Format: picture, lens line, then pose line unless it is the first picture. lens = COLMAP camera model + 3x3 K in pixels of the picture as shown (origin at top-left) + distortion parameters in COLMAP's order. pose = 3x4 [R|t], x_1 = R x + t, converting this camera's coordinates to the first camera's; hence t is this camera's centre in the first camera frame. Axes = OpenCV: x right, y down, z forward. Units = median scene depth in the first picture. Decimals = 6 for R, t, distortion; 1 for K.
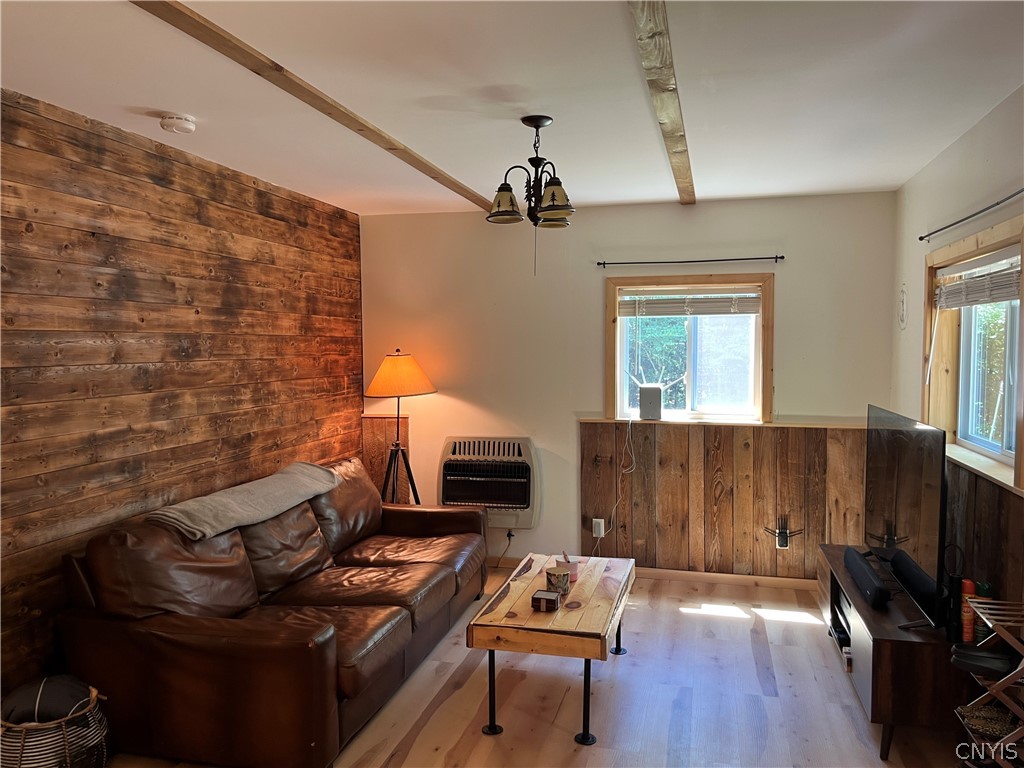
lens RADIAL K [[776.0, 0, 509.2], [0, 776.0, 392.6], [0, 0, 1]] dist [0.066895, -0.087554]
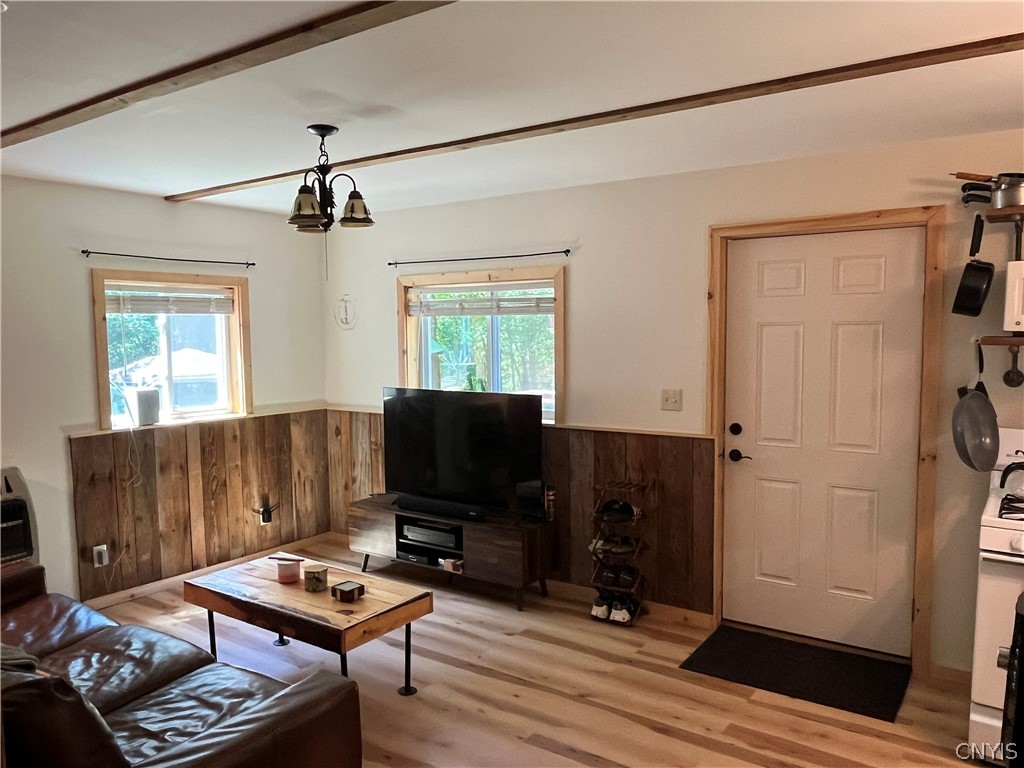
lens RADIAL K [[763.1, 0, 504.6], [0, 763.1, 387.8], [0, 0, 1]] dist [0.004163, -0.013404]
pose [[0.357835, -0.071737, 0.931025, -0.762910], [0.065361, 0.996523, 0.051663, -0.042487], [-0.931494, 0.042366, 0.361280, 0.394864]]
